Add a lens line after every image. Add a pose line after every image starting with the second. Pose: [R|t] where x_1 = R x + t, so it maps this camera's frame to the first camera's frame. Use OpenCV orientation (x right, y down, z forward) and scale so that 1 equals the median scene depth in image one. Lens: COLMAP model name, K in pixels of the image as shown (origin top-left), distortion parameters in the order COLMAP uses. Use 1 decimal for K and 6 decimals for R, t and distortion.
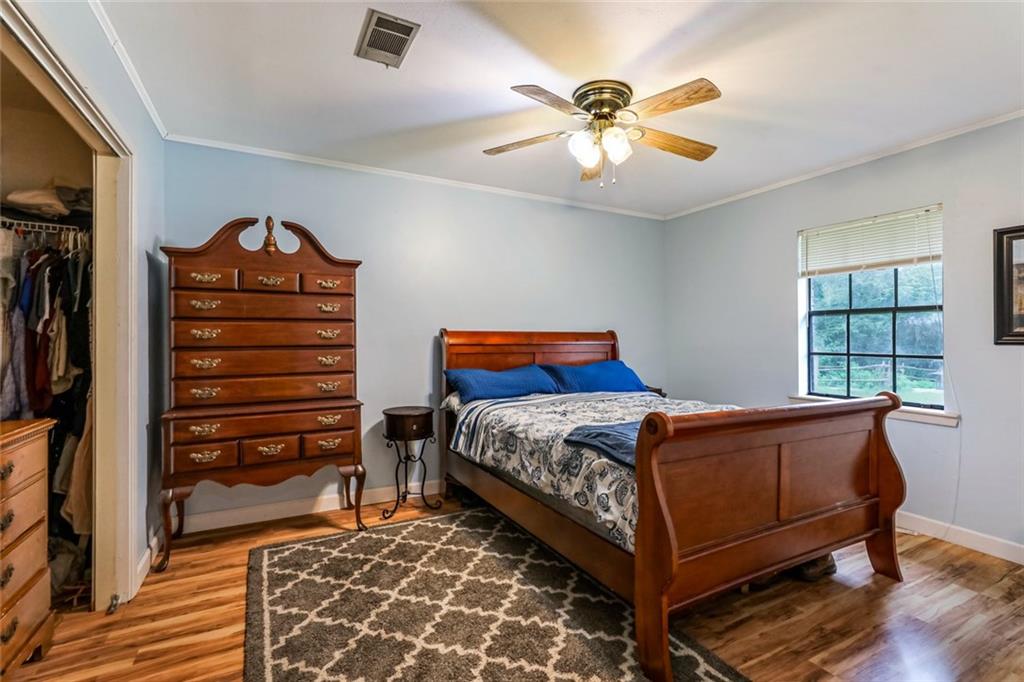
lens RADIAL K [[471.6, 0, 519.1], [0, 471.6, 343.9], [0, 0, 1]] dist [-0.016842, 0.015010]
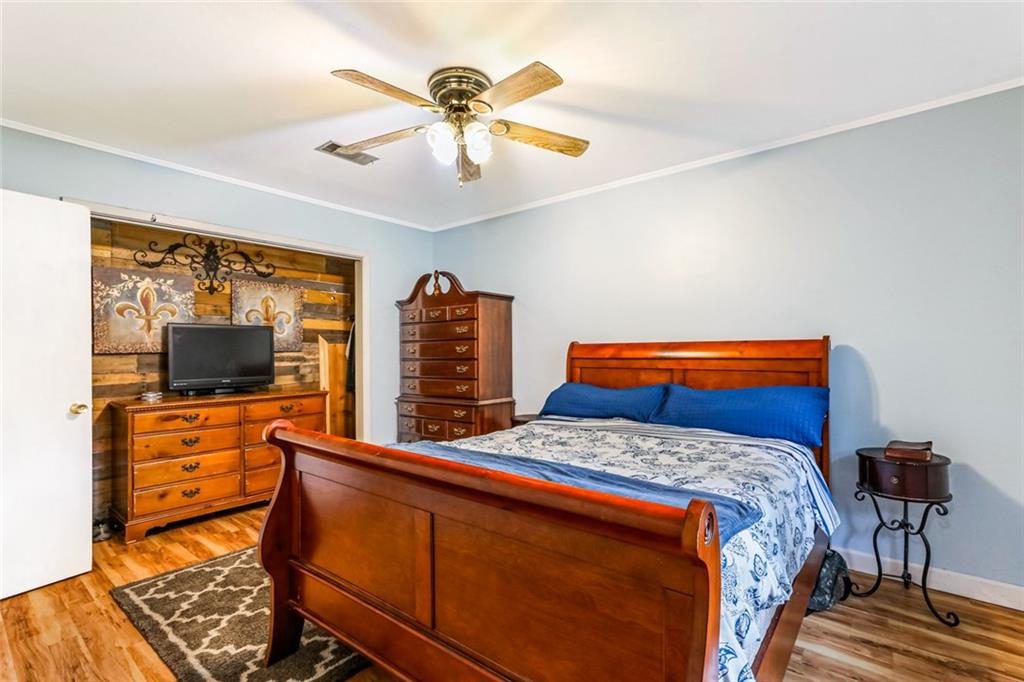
lens RADIAL K [[469.3, 0, 509.5], [0, 469.3, 355.8], [0, 0, 1]] dist [-0.001318, 0.000558]
pose [[0.393804, 0.000830, -0.919194, 0.884223], [0.000013, 1.000000, 0.000908, -0.005262], [0.919194, -0.000370, 0.393804, 0.614060]]
